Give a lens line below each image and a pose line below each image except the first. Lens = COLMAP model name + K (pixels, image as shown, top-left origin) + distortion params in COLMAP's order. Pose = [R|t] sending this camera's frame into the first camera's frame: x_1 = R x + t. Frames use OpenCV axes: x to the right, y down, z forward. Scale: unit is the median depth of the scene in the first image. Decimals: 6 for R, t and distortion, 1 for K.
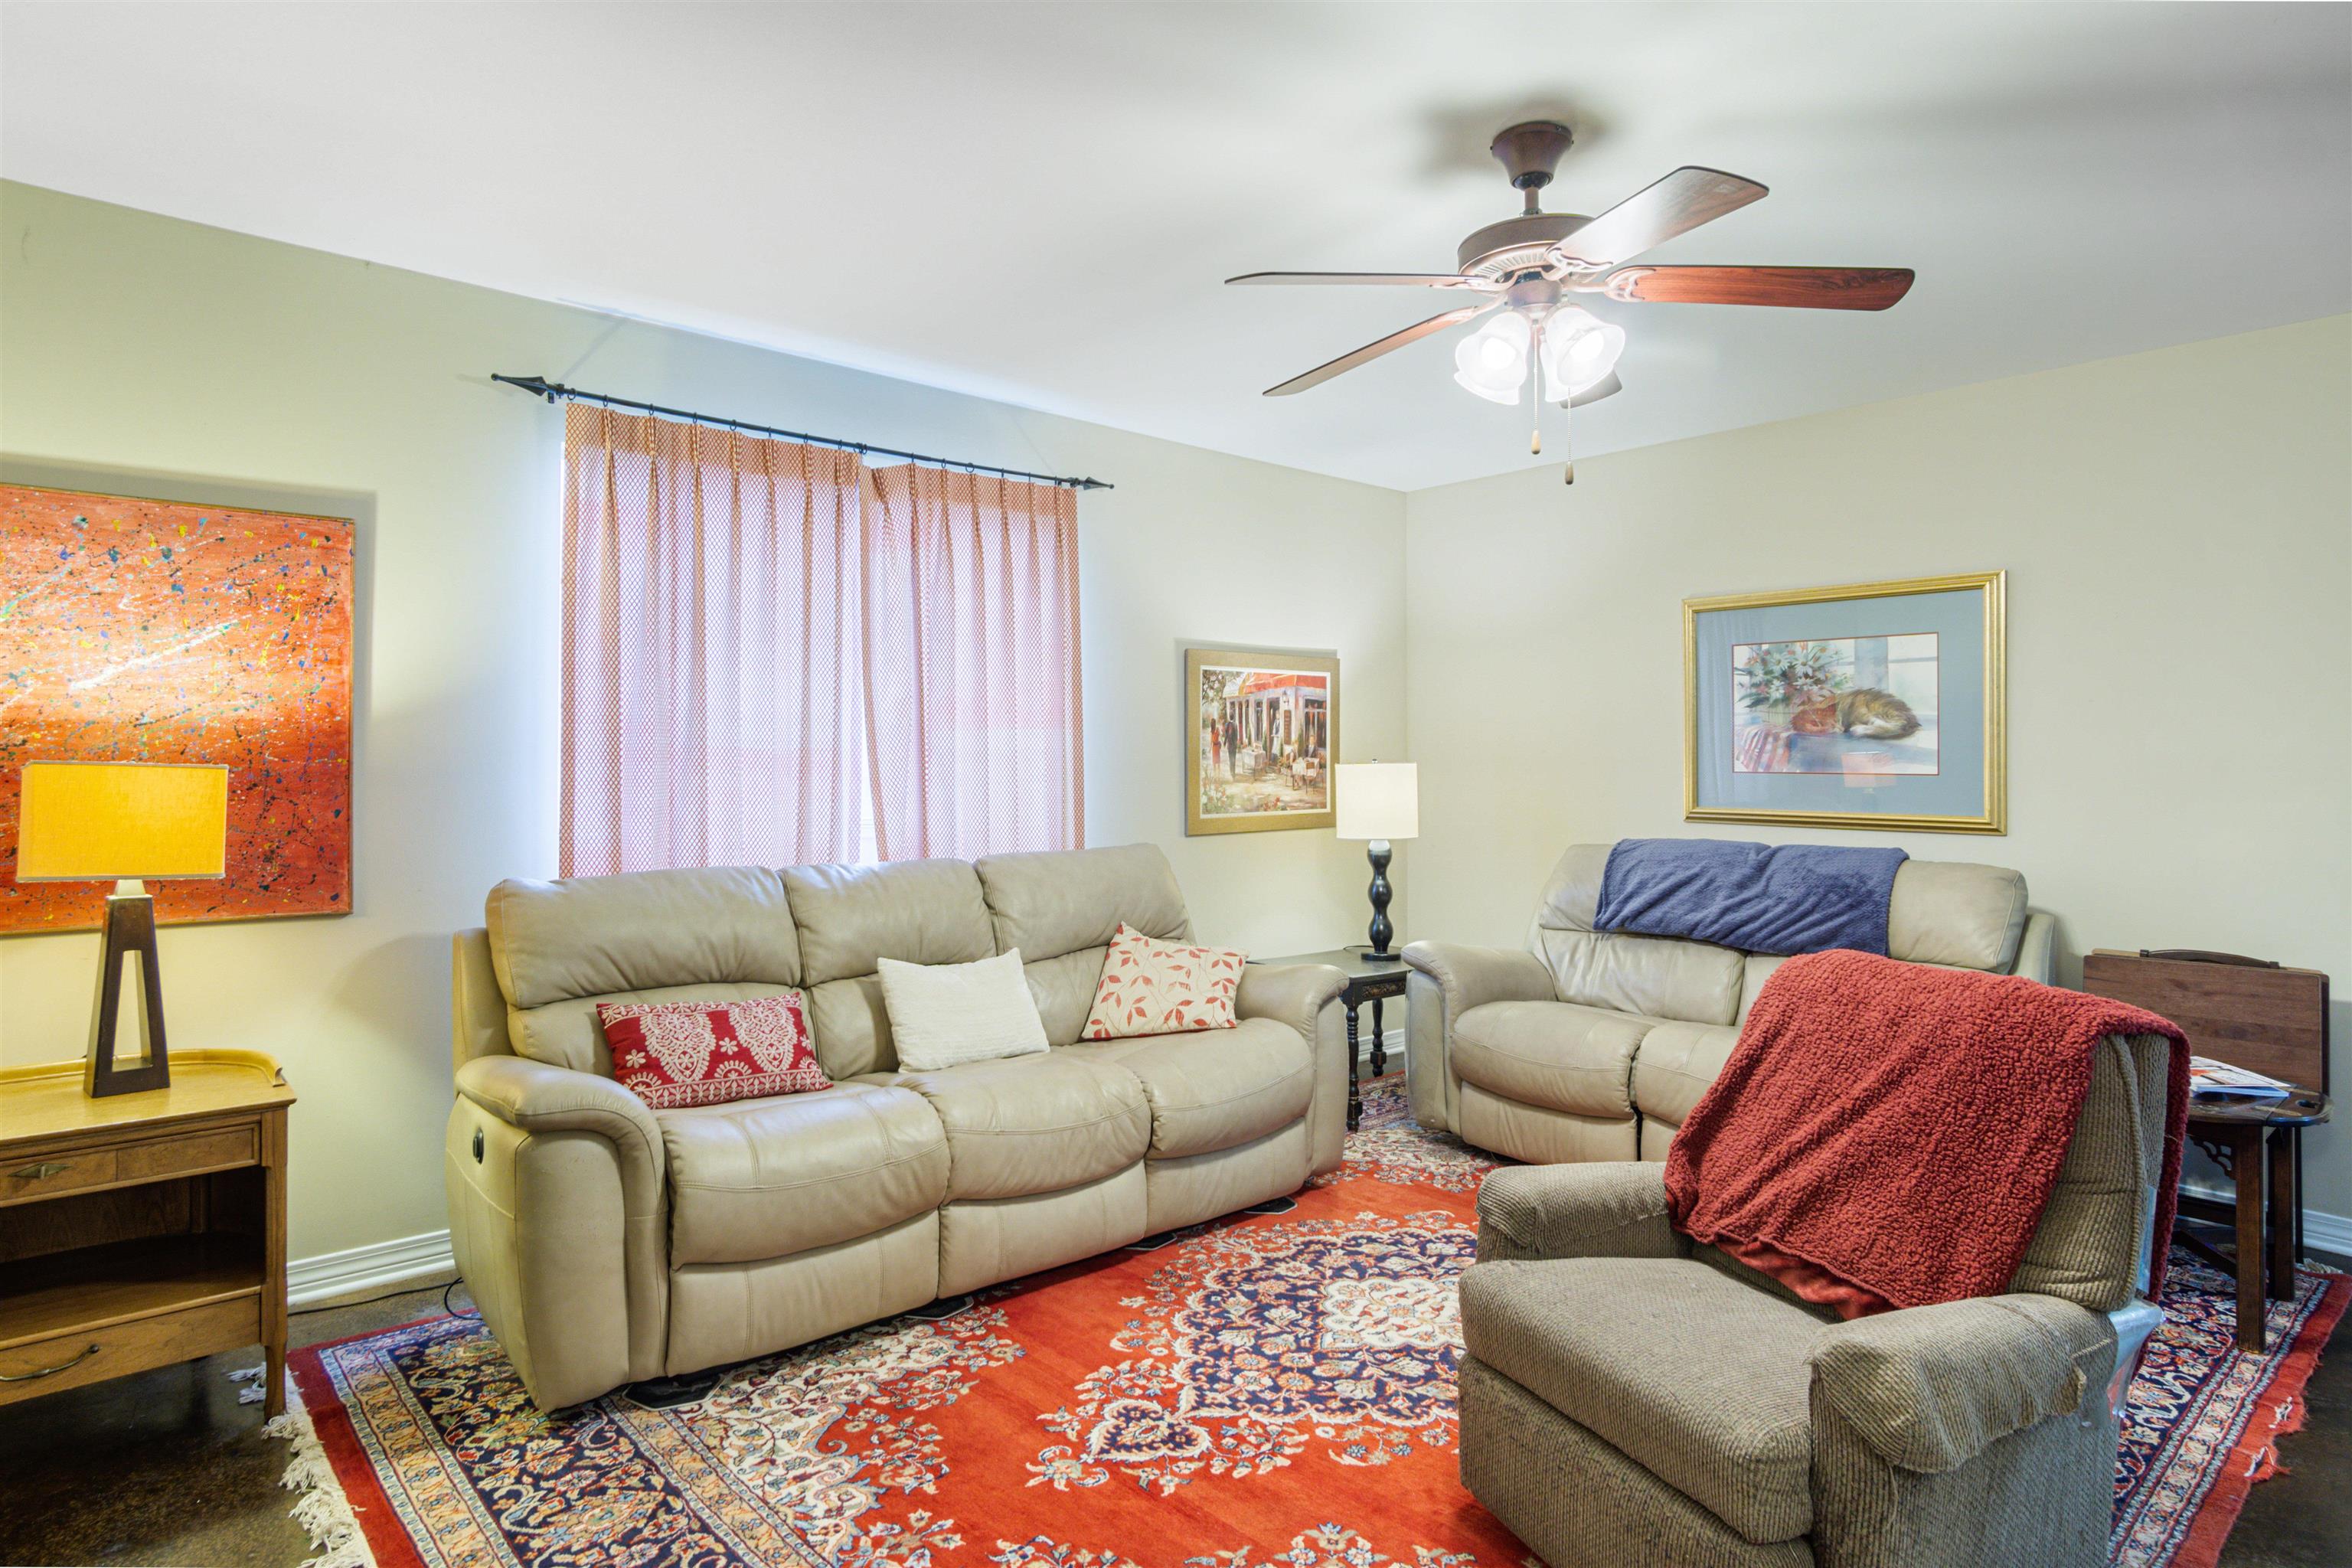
lens RADIAL K [[1262.2, 0, 1163.5], [0, 1262.2, 754.5], [0, 0, 1]] dist [-0.008491, 0.000736]
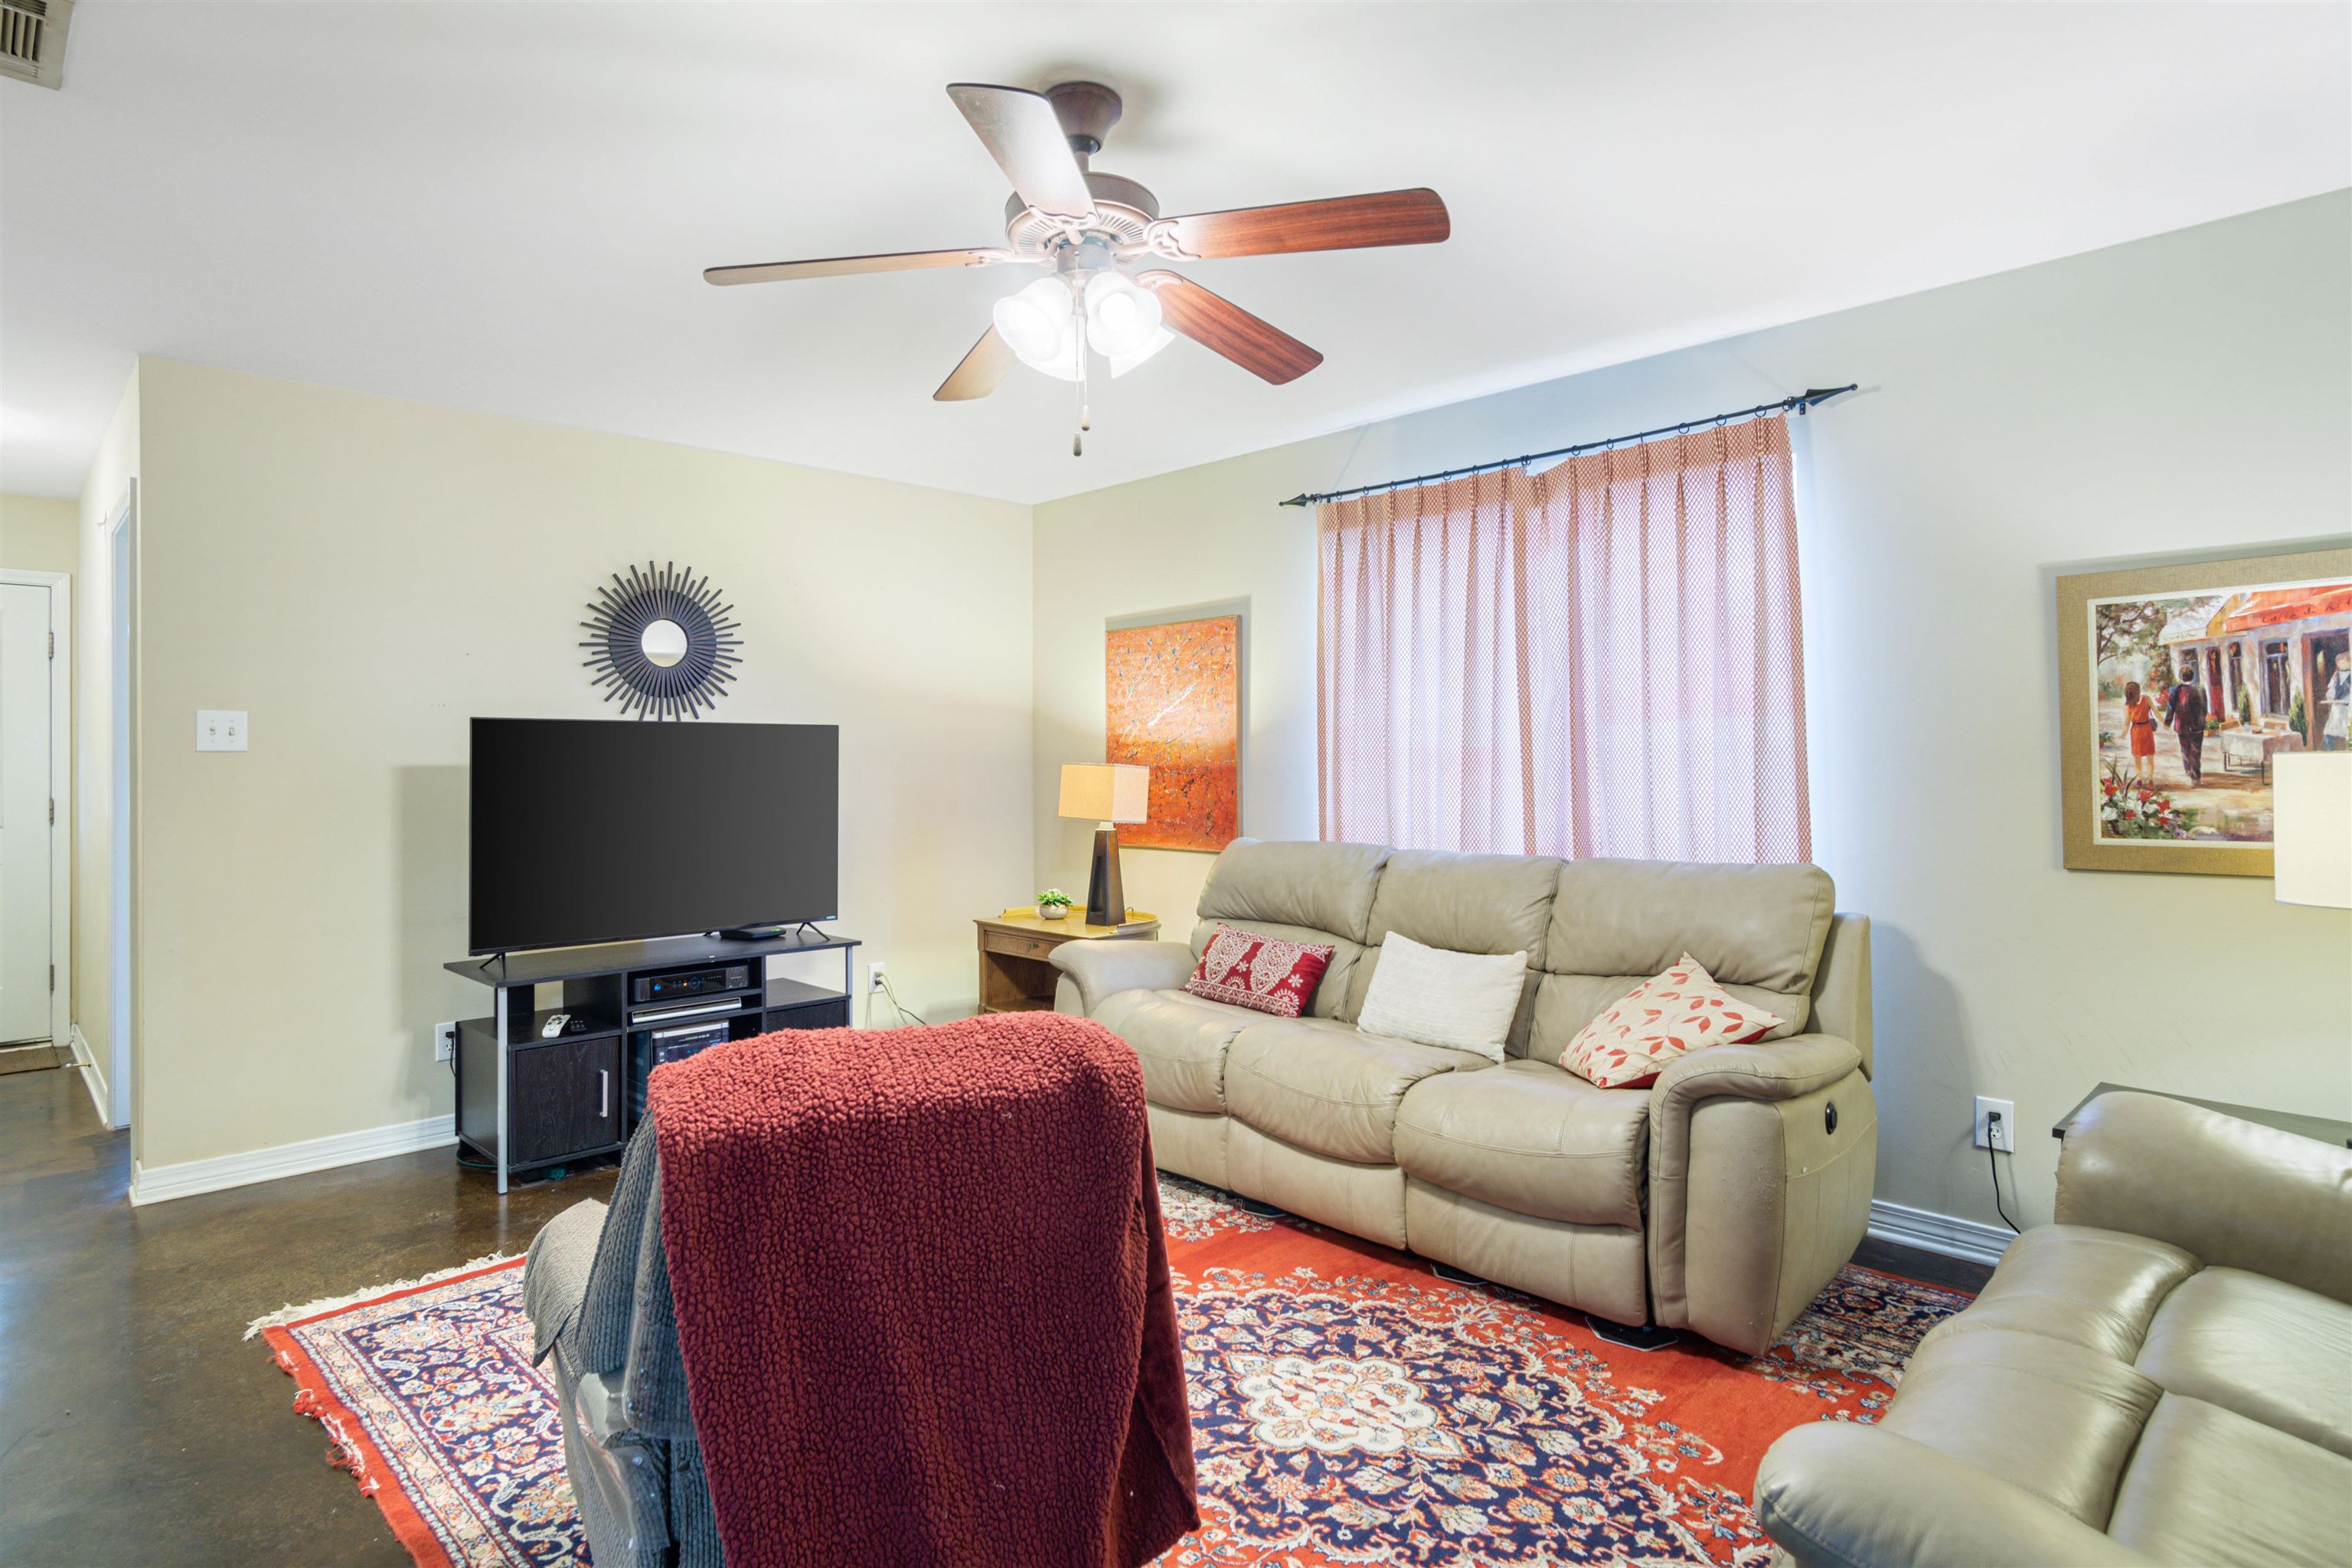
lens RADIAL K [[1262.2, 0, 1163.5], [0, 1262.2, 754.5], [0, 0, 1]] dist [-0.008491, 0.000736]
pose [[0.055517, -0.009978, -0.998408, 0.932828], [0.012133, 0.999883, -0.009318, 0.009737], [0.998384, -0.011597, 0.055631, 0.756186]]
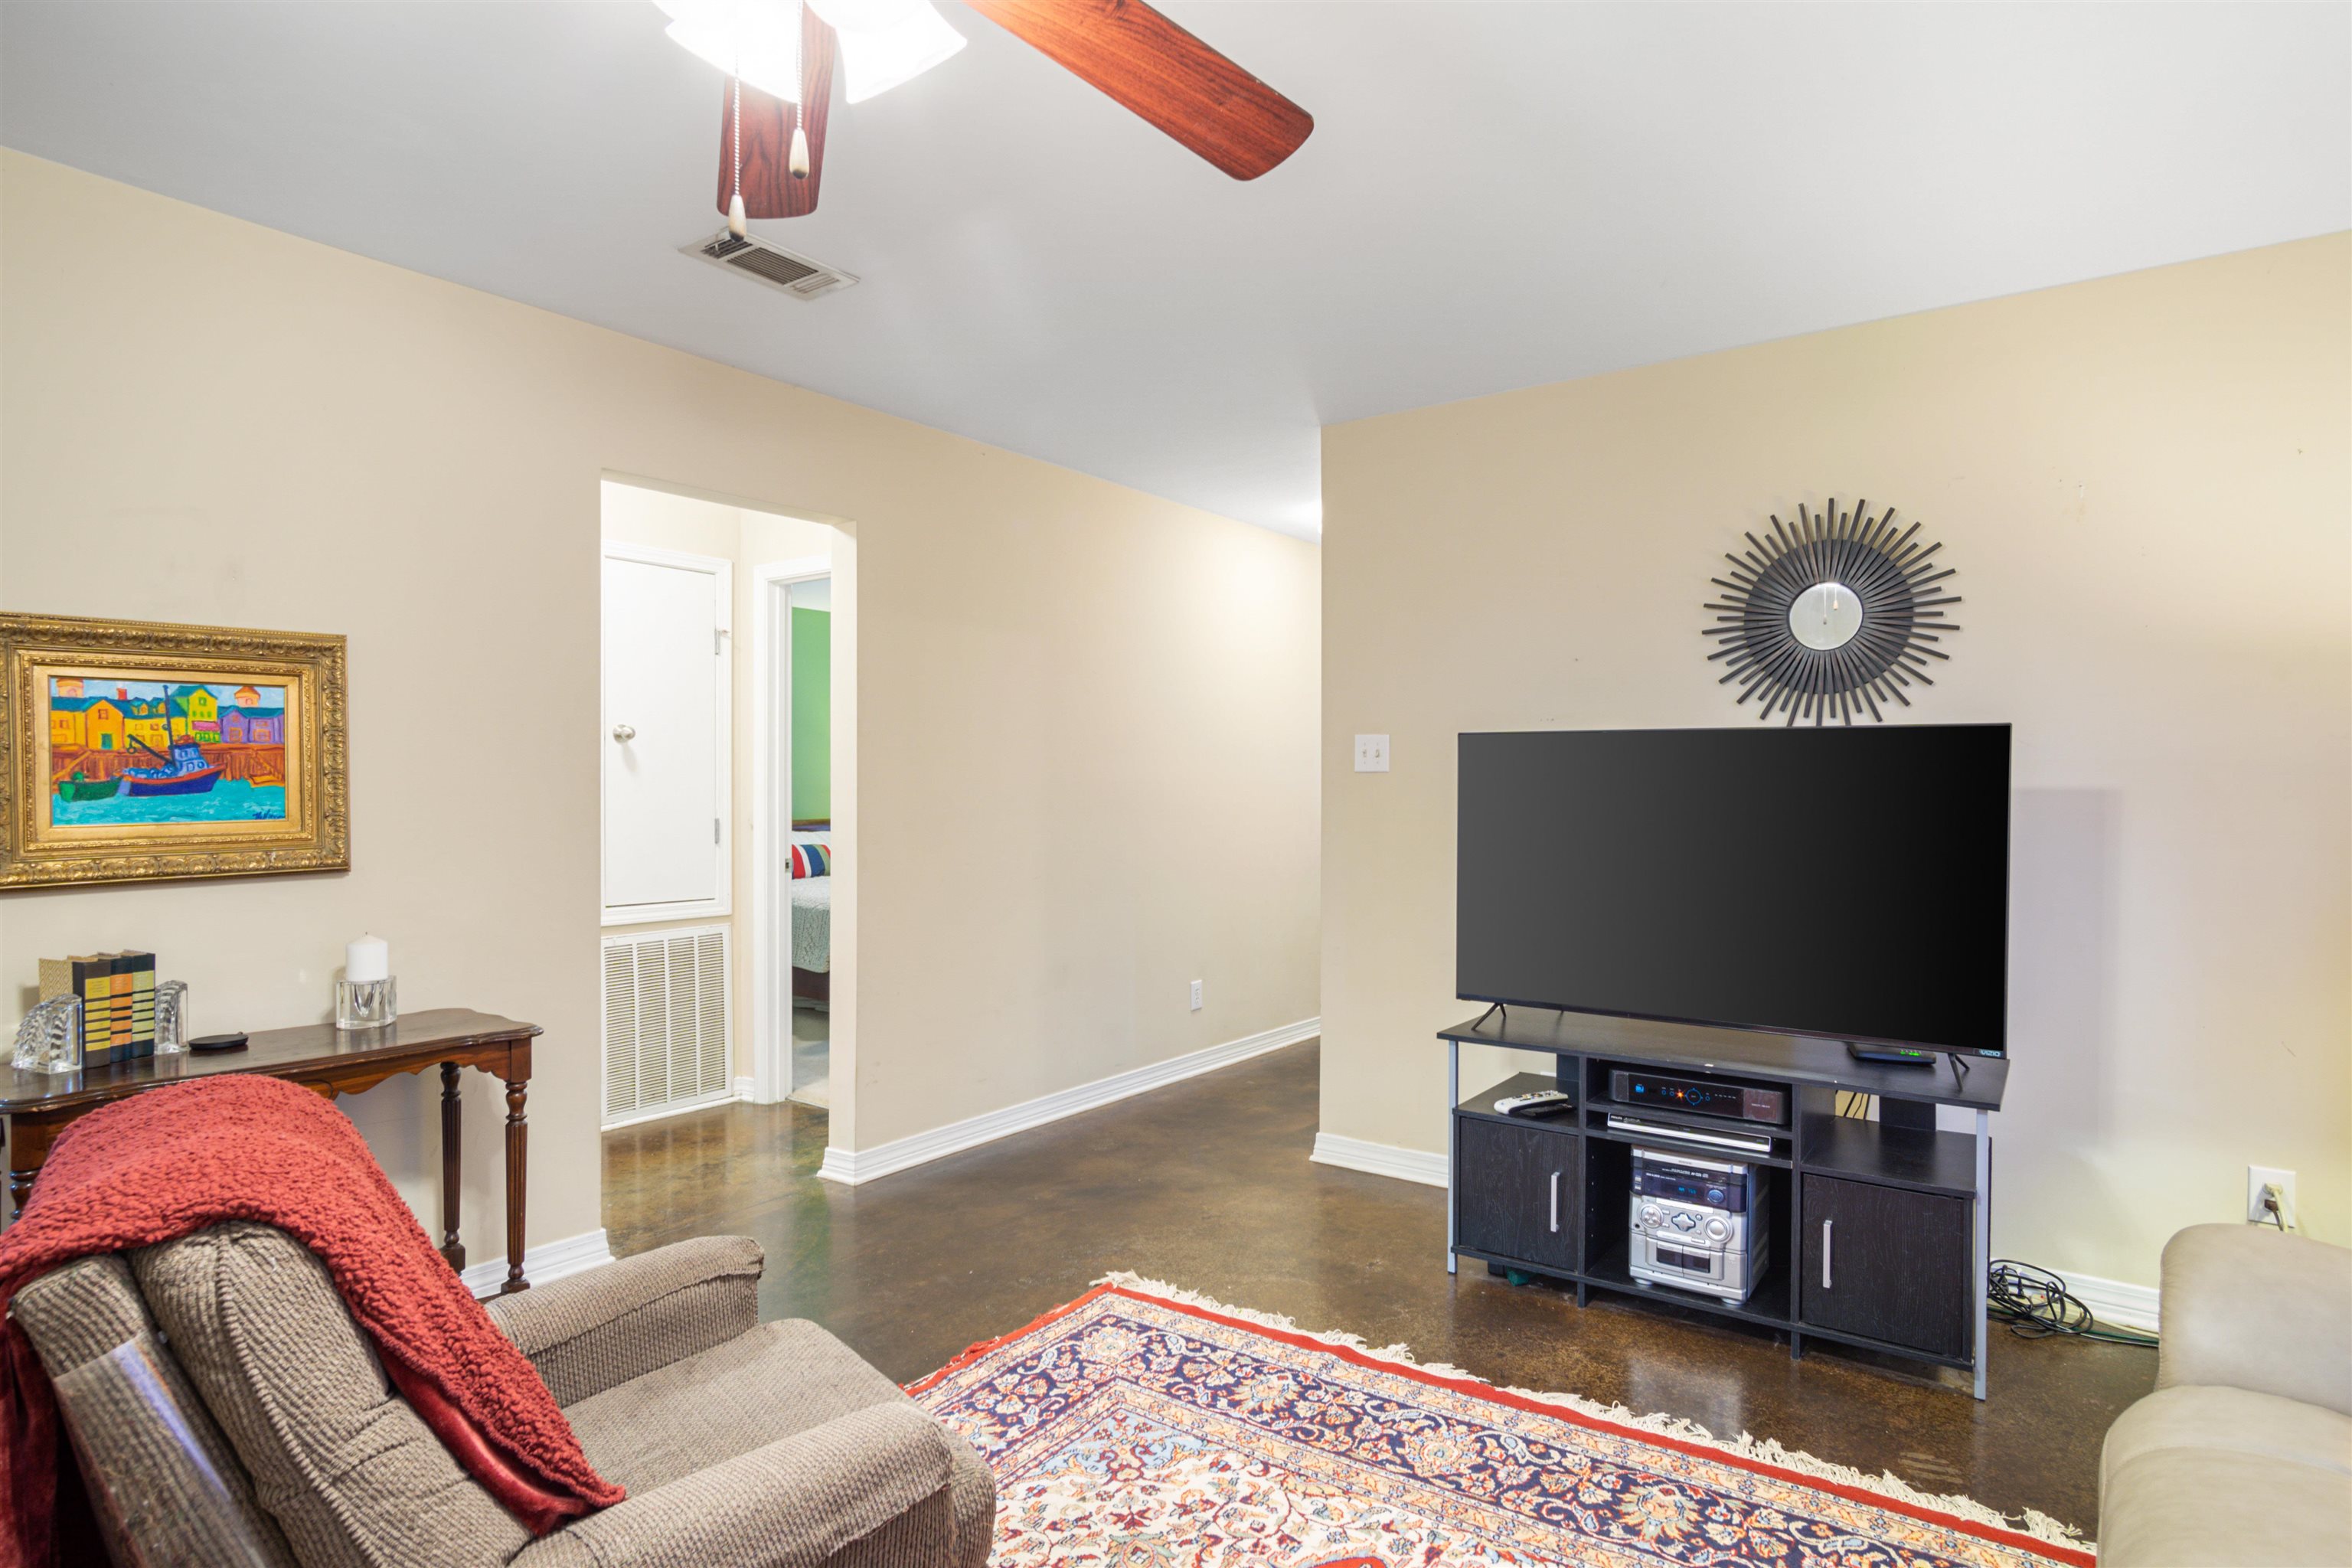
lens RADIAL K [[1271.8, 0, 1176.0], [0, 1271.8, 784.0], [0, 0, 1]] dist [-0.002345, 0.000133]
pose [[-0.978005, -0.005493, -0.208510, 0.190430], [-0.004230, 0.999970, -0.006504, 0.006785], [0.208539, -0.005479, -0.977999, 1.163417]]
